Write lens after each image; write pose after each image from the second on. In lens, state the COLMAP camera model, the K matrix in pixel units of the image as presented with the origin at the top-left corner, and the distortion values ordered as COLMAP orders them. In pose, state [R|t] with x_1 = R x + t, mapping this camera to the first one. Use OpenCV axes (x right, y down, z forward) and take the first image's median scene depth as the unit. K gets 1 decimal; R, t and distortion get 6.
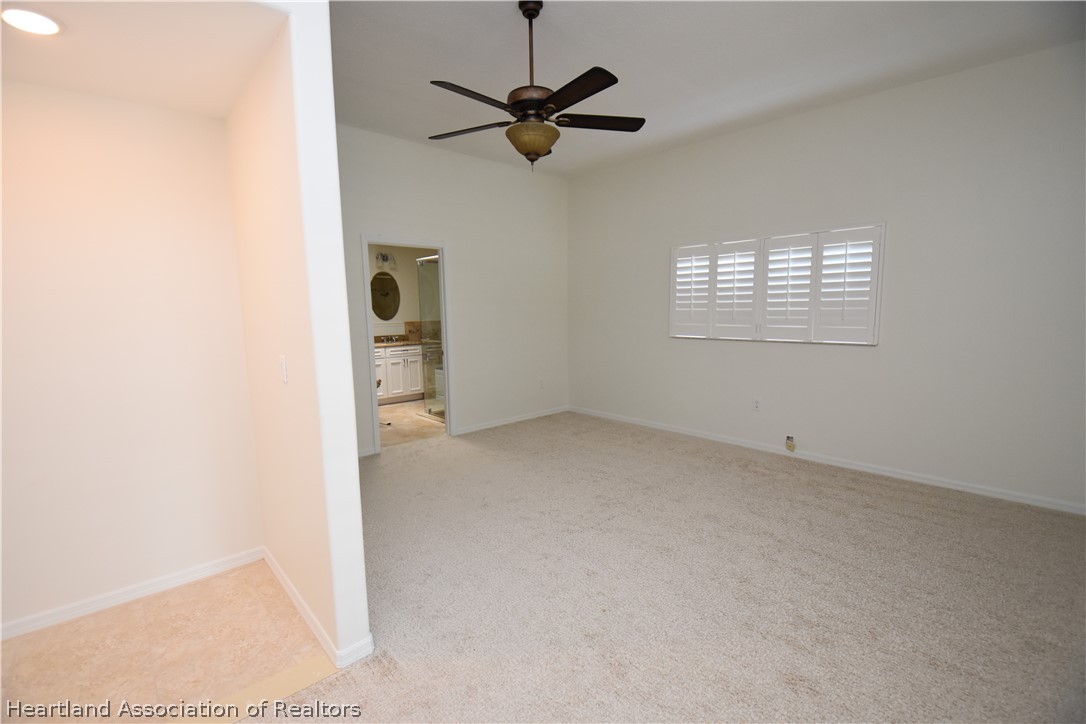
lens RADIAL K [[486.3, 0, 543.0], [0, 486.3, 362.0], [0, 0, 1]] dist [-0.000086, 0.000004]
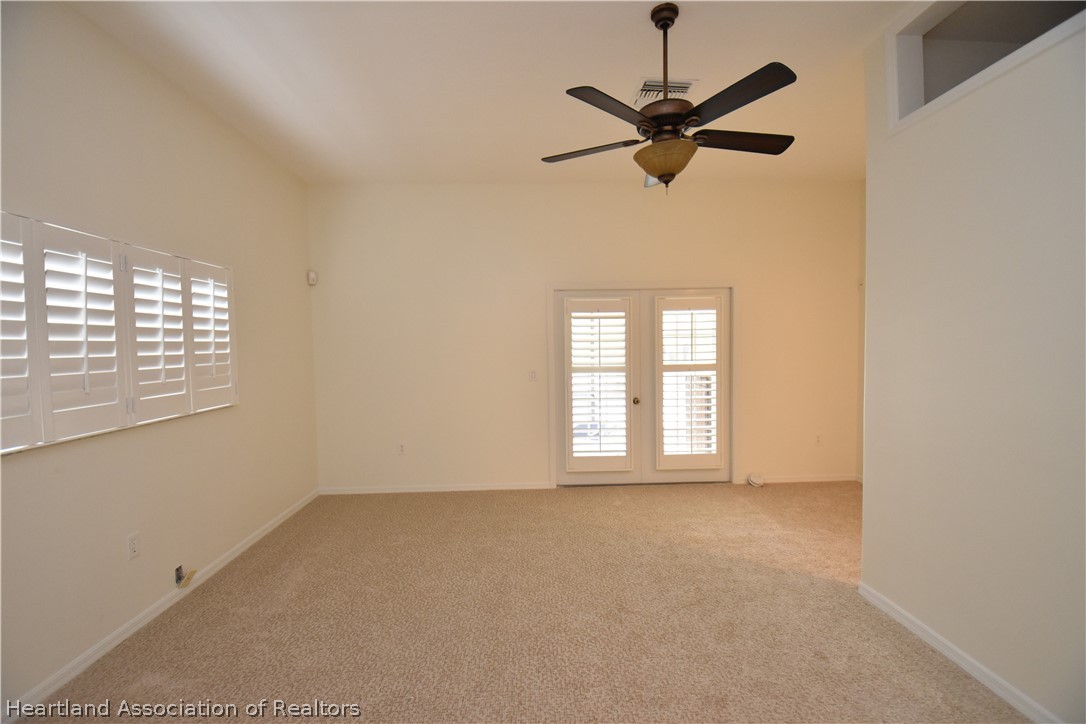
lens RADIAL K [[486.3, 0, 543.0], [0, 486.3, 362.0], [0, 0, 1]] dist [-0.000086, 0.000004]
pose [[-0.769787, 0.000679, 0.638301, -0.269667], [0.098508, 0.988145, 0.117749, -0.141158], [-0.630654, 0.153519, -0.760728, 1.165767]]
